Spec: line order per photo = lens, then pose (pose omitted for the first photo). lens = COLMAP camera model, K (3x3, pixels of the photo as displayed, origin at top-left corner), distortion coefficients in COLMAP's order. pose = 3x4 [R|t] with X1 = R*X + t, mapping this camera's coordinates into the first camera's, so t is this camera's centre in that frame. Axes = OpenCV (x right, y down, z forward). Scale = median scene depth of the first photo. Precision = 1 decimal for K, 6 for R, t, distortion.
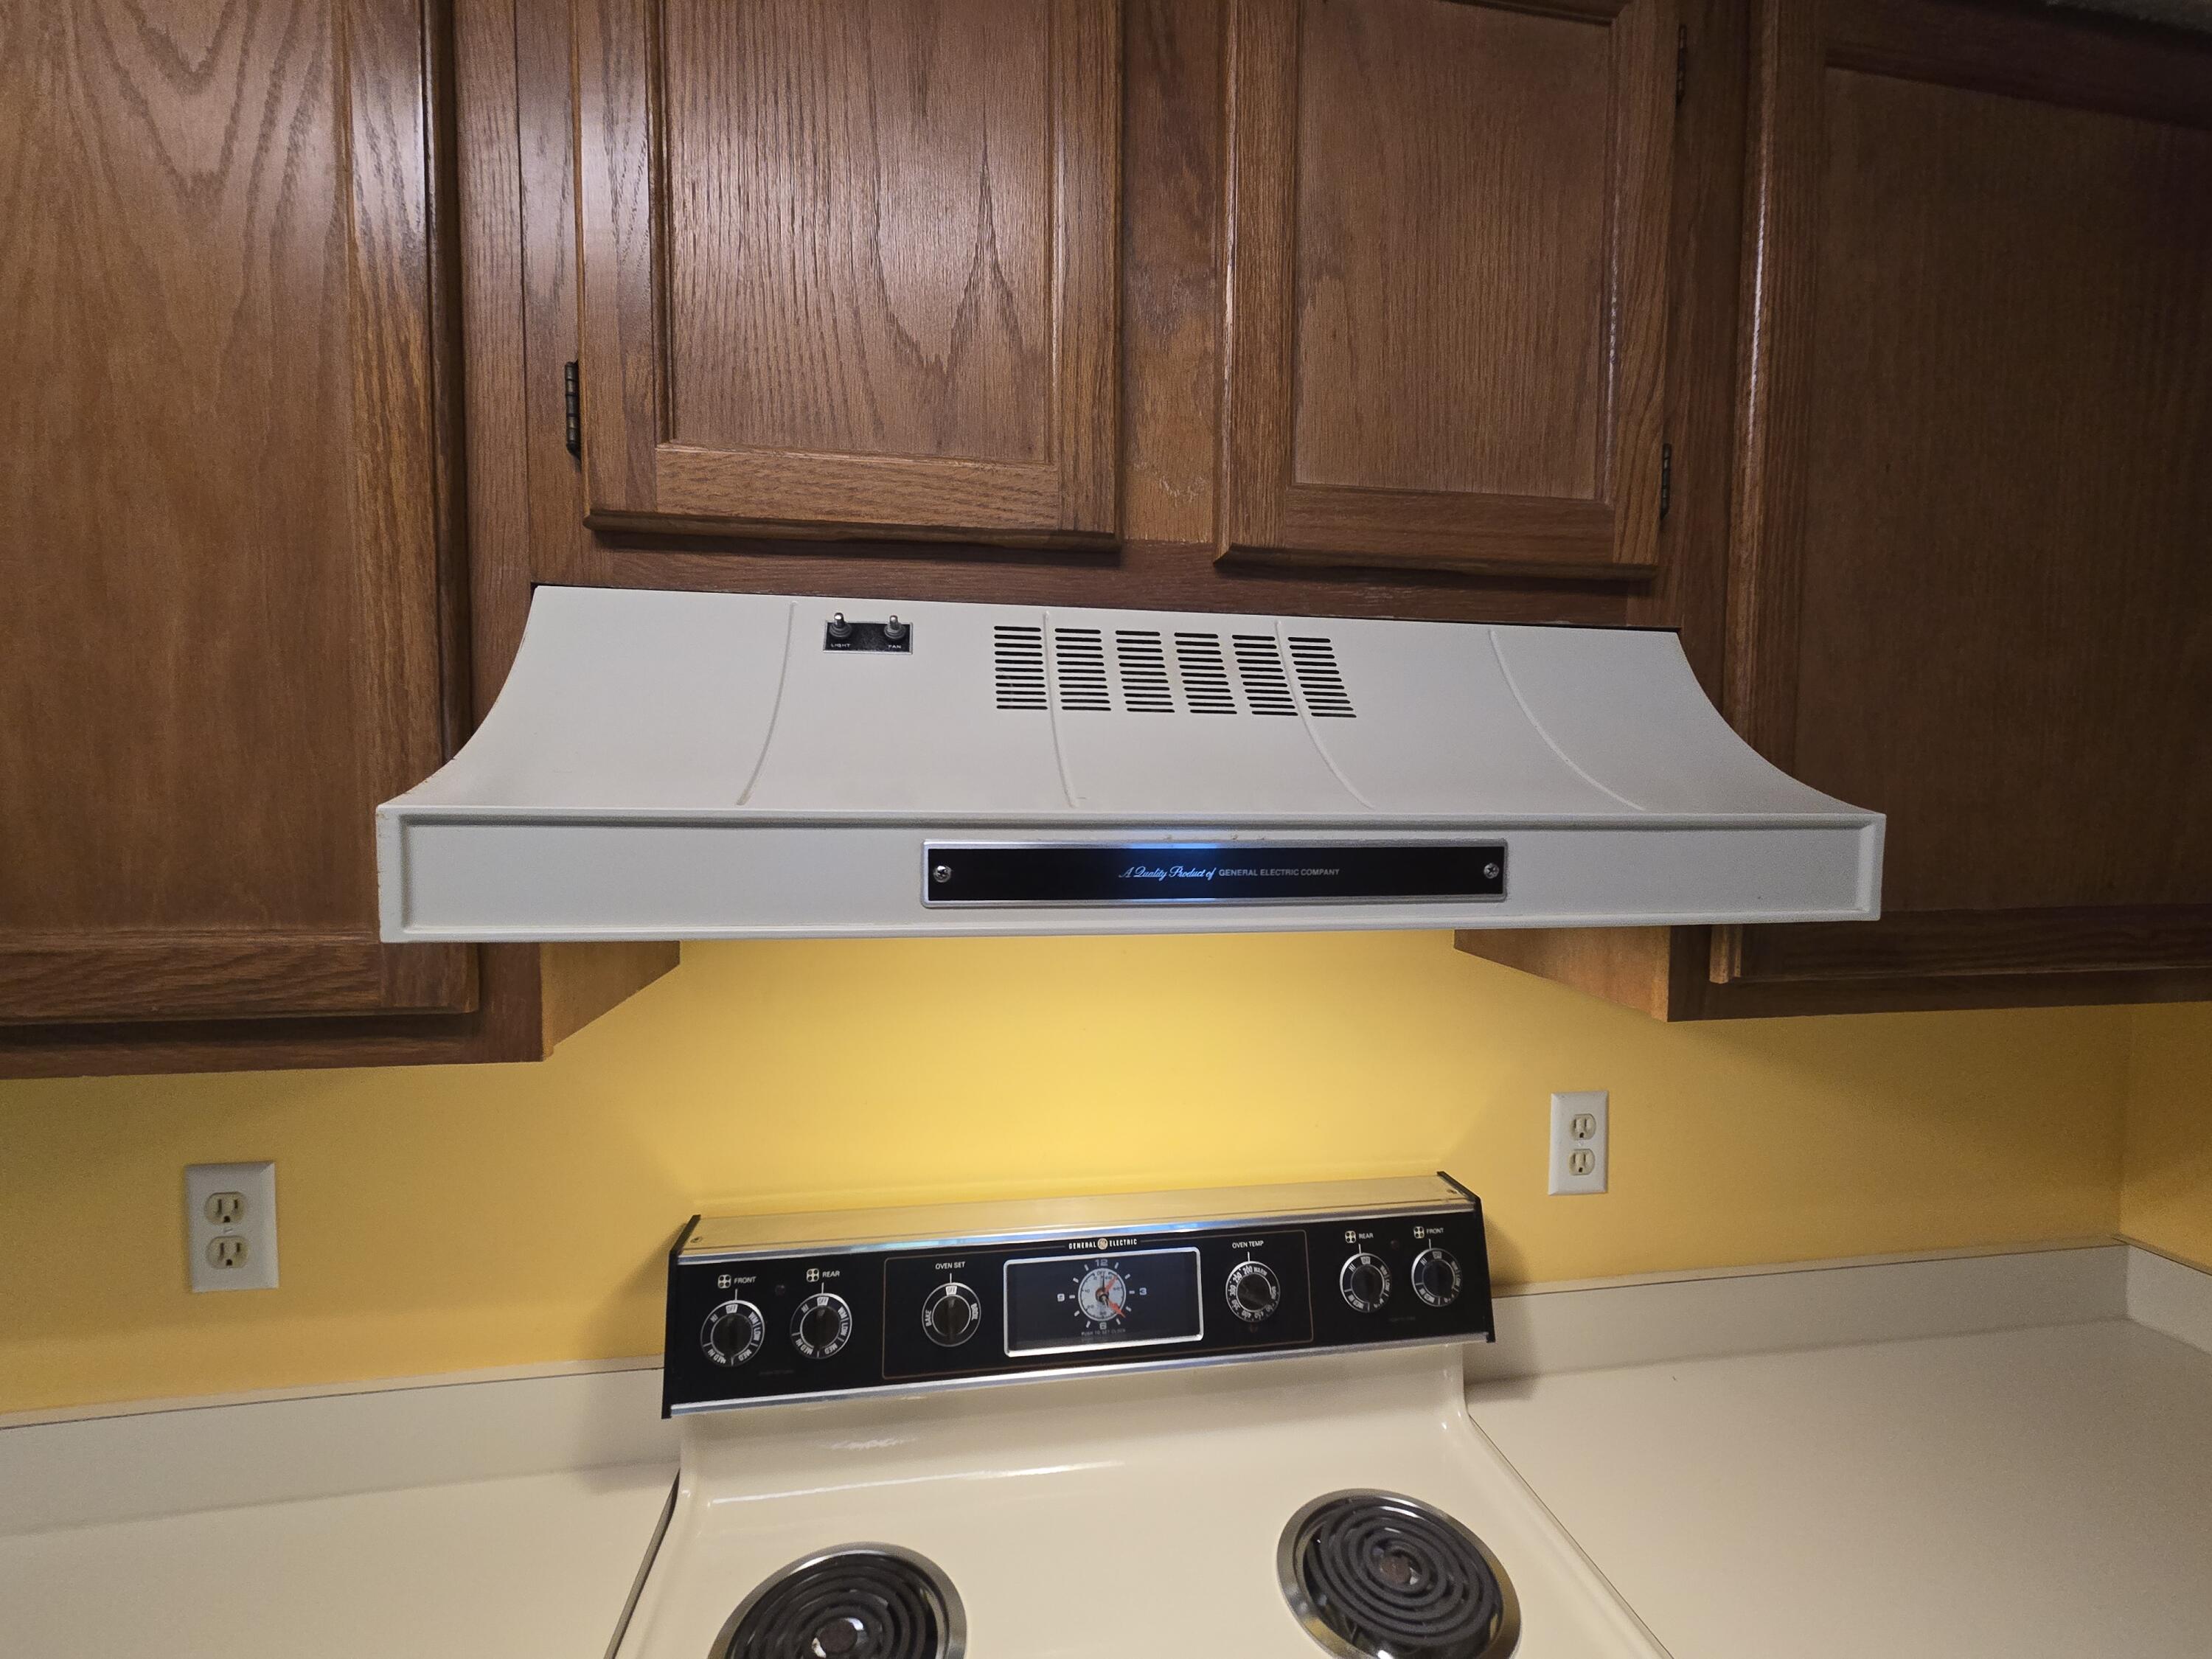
lens RADIAL K [[896.9, 0, 1106.0], [0, 896.9, 829.5], [0, 0, 1]] dist [0.000435, 0.000375]
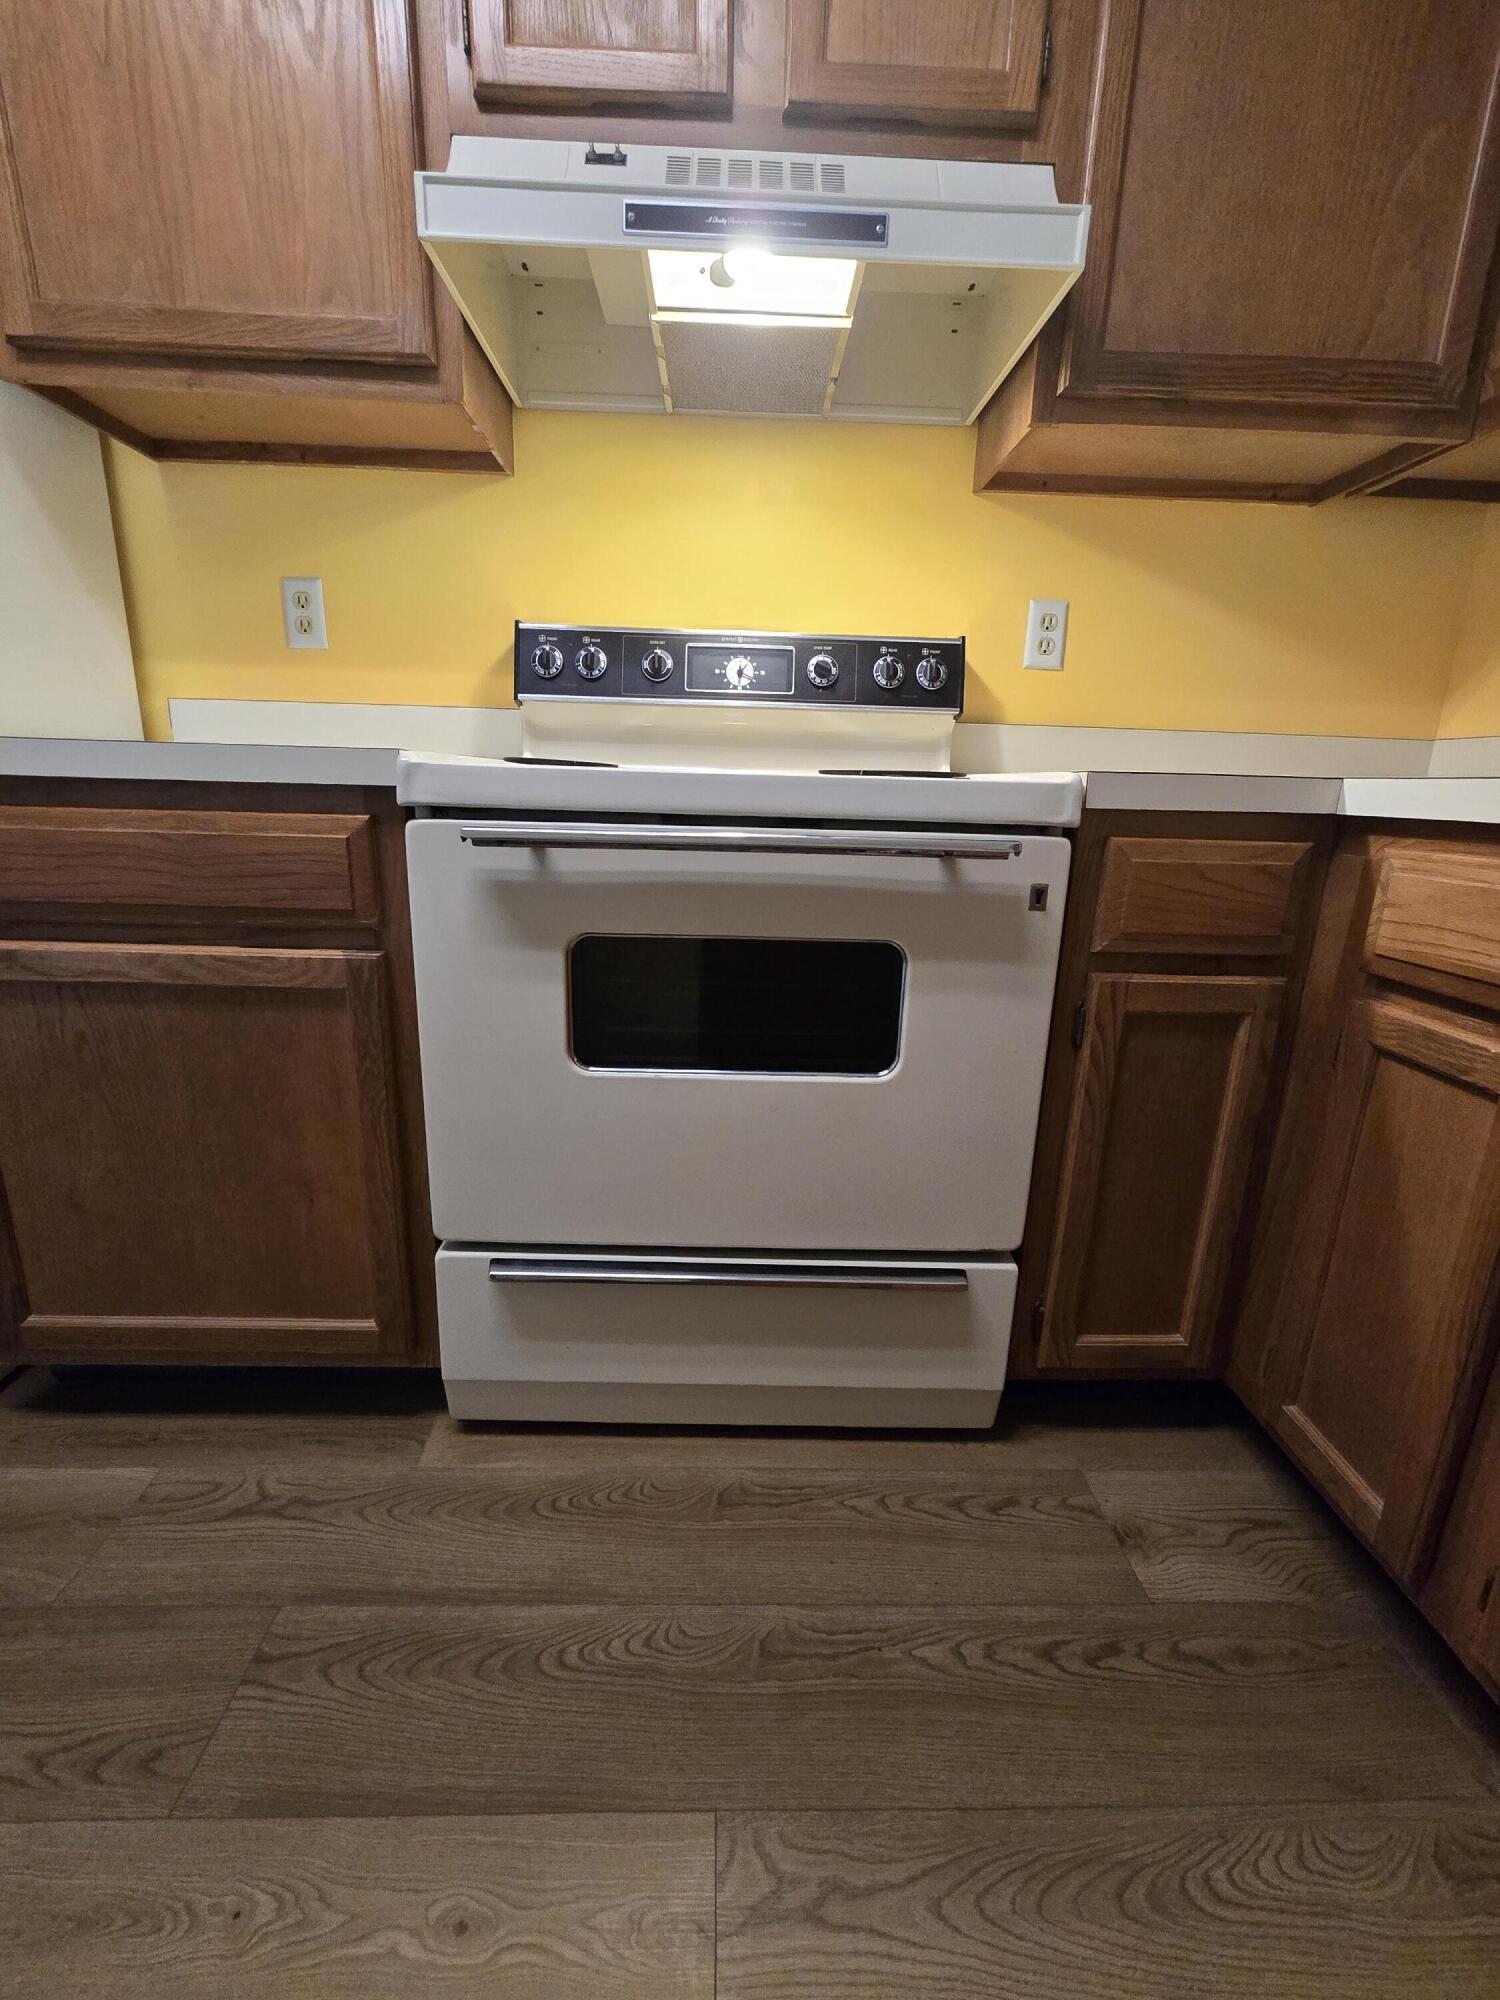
lens RADIAL K [[825.9, 0, 750.0], [0, 825.9, 1000.0], [0, 0, 1]] dist [-0.001553, -0.000316]
pose [[0.989586, 0.059204, -0.131200, 0.300820], [-0.030625, 0.977226, 0.209981, 0.893727], [0.140644, -0.203776, 0.968862, -0.830577]]
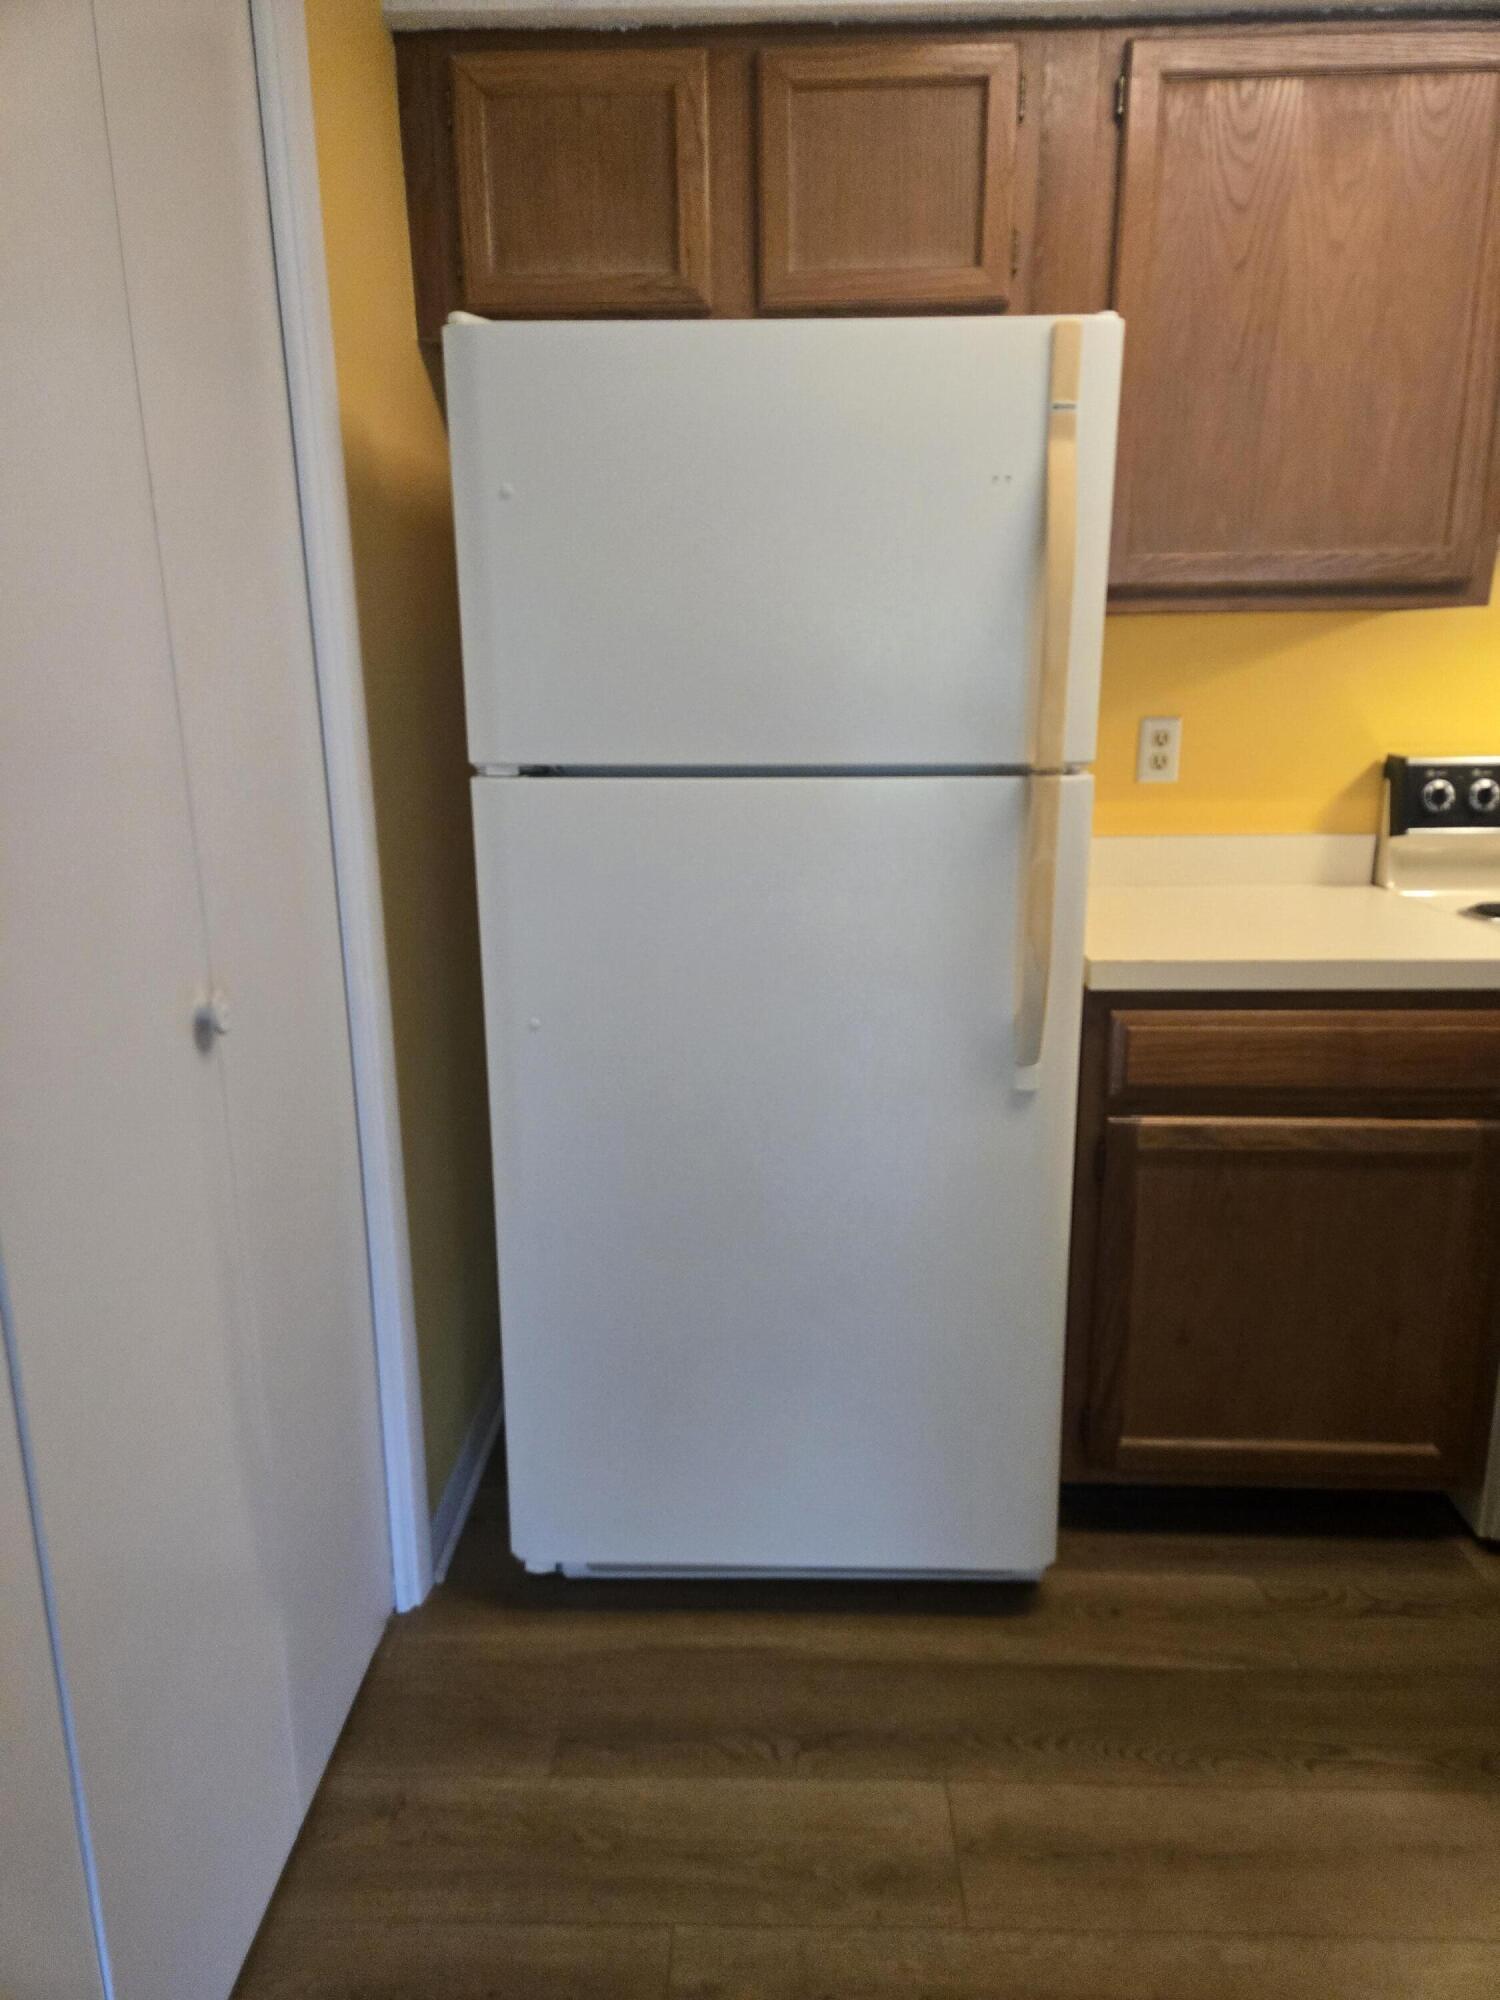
lens RADIAL K [[1365.5, 0, 750.0], [0, 1365.5, 1000.0], [0, 0, 1]] dist [0.066245, 0.000266]
pose [[0.983053, 0.032045, -0.180502, -1.339872], [0.005644, 0.978847, 0.204518, 0.367787], [0.183237, -0.202070, 0.962077, -2.295763]]
